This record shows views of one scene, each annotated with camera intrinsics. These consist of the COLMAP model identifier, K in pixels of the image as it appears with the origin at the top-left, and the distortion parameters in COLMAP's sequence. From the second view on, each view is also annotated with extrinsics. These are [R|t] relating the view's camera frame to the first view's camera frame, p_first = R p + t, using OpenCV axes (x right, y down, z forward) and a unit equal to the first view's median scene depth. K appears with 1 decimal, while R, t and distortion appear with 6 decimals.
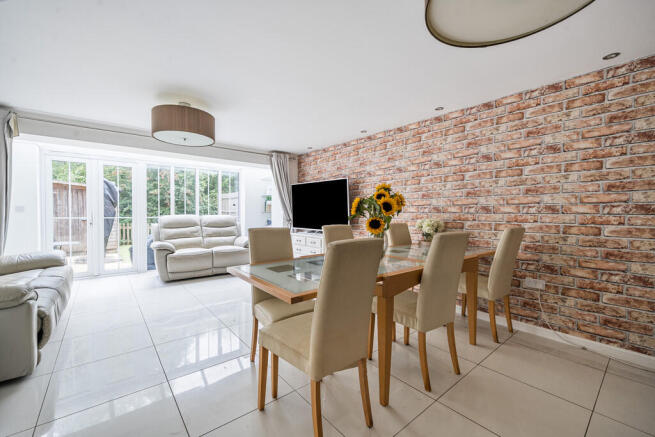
lens RADIAL K [[271.5, 0, 327.5], [0, 271.5, 218.5], [0, 0, 1]] dist [0.012767, -0.000718]
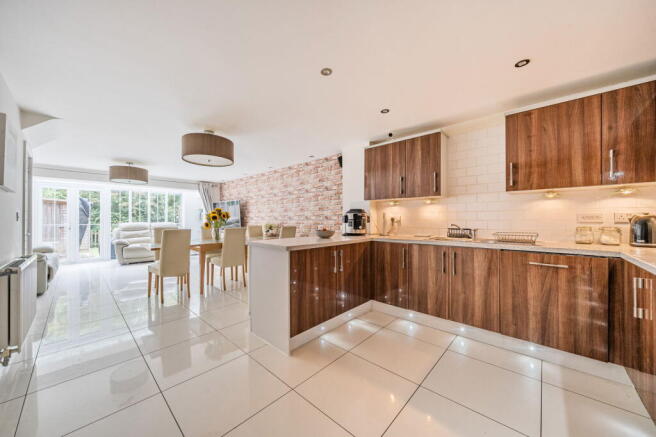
lens RADIAL K [[238.2, 0, 328.0], [0, 238.2, 218.5], [0, 0, 1]] dist [0.000541, -0.000047]
pose [[0.991636, -0.003285, 0.129026, 0.042898], [0.007436, 0.999470, -0.031699, 0.001859], [-0.128853, 0.032393, 0.991134, -0.055148]]
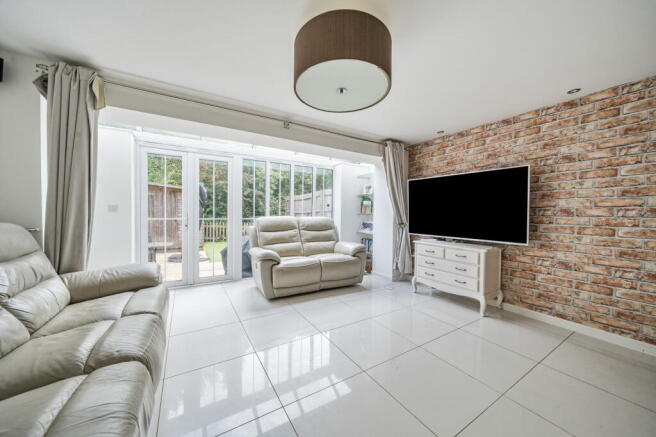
lens RADIAL K [[217.9, 0, 342.0], [0, 217.9, 218.4], [0, 0, 1]] dist [-0.000513, 0.000089]
pose [[0.996732, 0.008787, -0.080306, -0.034572], [-0.008785, 0.999961, 0.000387, -0.000939], [0.080306, 0.000320, 0.996770, 0.040236]]
